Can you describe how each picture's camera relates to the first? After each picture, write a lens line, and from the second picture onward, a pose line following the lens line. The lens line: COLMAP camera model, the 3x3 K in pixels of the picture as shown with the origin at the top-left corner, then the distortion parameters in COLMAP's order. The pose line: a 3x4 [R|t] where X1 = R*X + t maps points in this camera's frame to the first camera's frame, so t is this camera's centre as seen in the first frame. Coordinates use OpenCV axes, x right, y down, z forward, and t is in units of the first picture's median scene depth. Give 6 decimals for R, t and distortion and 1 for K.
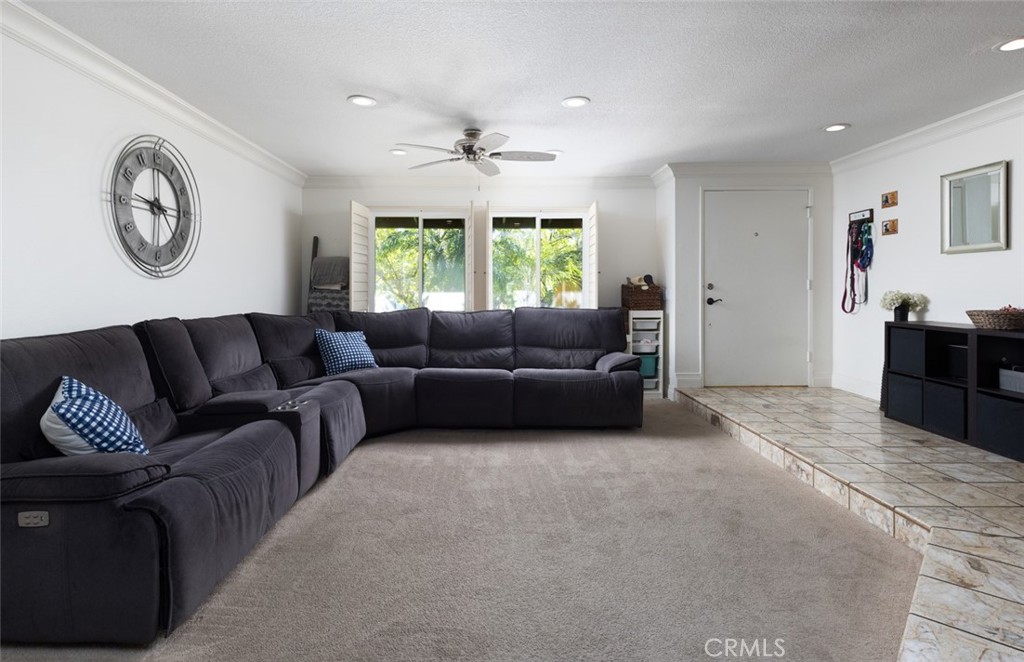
lens RADIAL K [[493.9, 0, 515.6], [0, 493.9, 290.7], [0, 0, 1]] dist [0.019046, -0.000855]
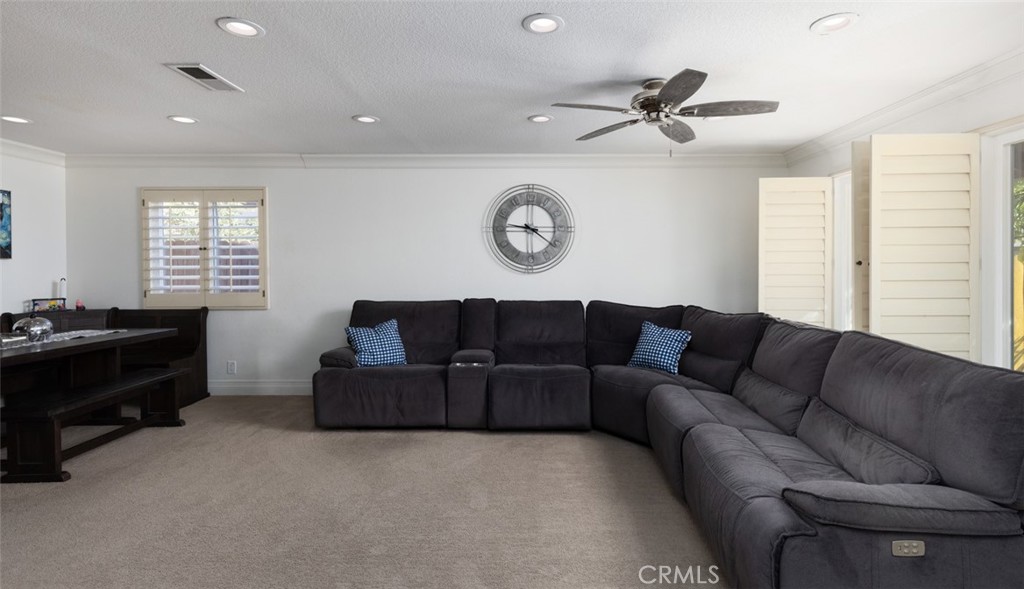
lens RADIAL K [[483.3, 0, 544.0], [0, 483.3, 271.2], [0, 0, 1]] dist [0.003522, -0.000453]
pose [[-0.009574, 0.013175, -0.999867, 0.884938], [-0.002076, 0.999911, 0.013196, -0.056704], [0.999952, 0.002202, -0.009546, 1.145746]]
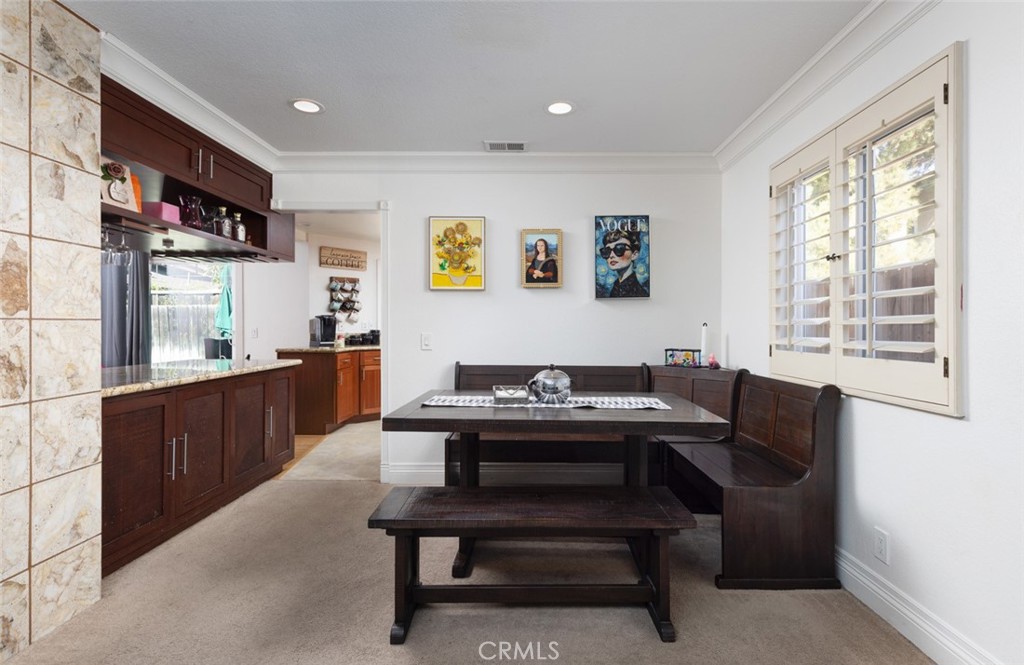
lens RADIAL K [[493.9, 0, 530.0], [0, 493.9, 329.3], [0, 0, 1]] dist [0.019046, -0.000855]
pose [[-0.999397, -0.003263, 0.034554, -0.265209], [-0.003025, 0.999971, 0.006946, -0.003416], [-0.034576, 0.006837, -0.999379, 0.771396]]
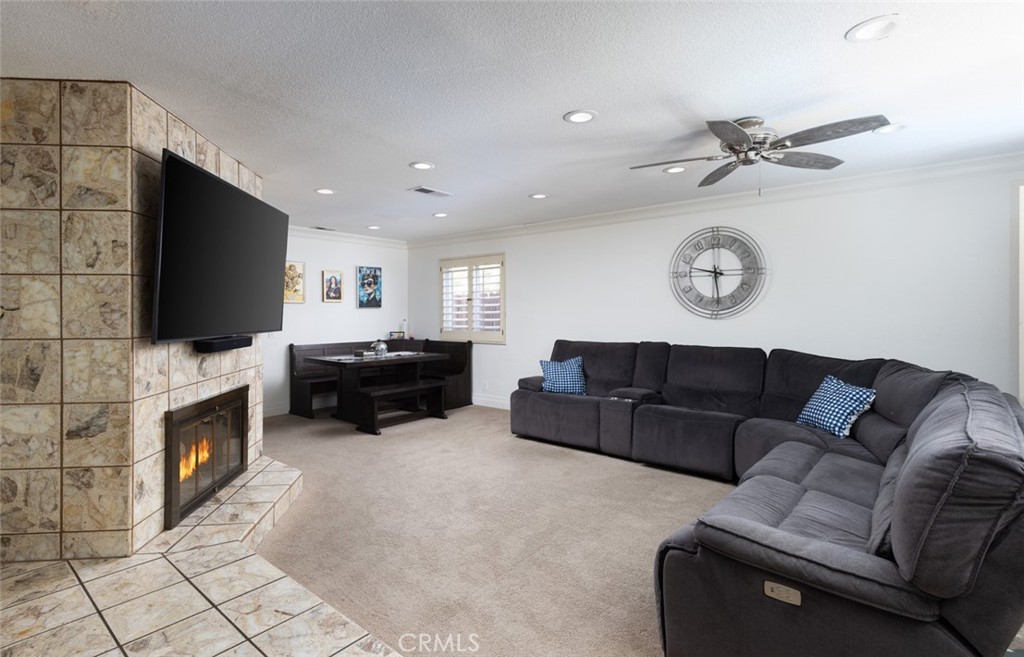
lens RADIAL K [[503.1, 0, 498.6], [0, 503.1, 308.3], [0, 0, 1]] dist [0.003363, -0.001482]
pose [[-0.659525, -0.003317, -0.751675, 0.964749], [0.001254, 0.999984, -0.005513, -0.053165], [0.751681, -0.004579, -0.659511, 1.644022]]
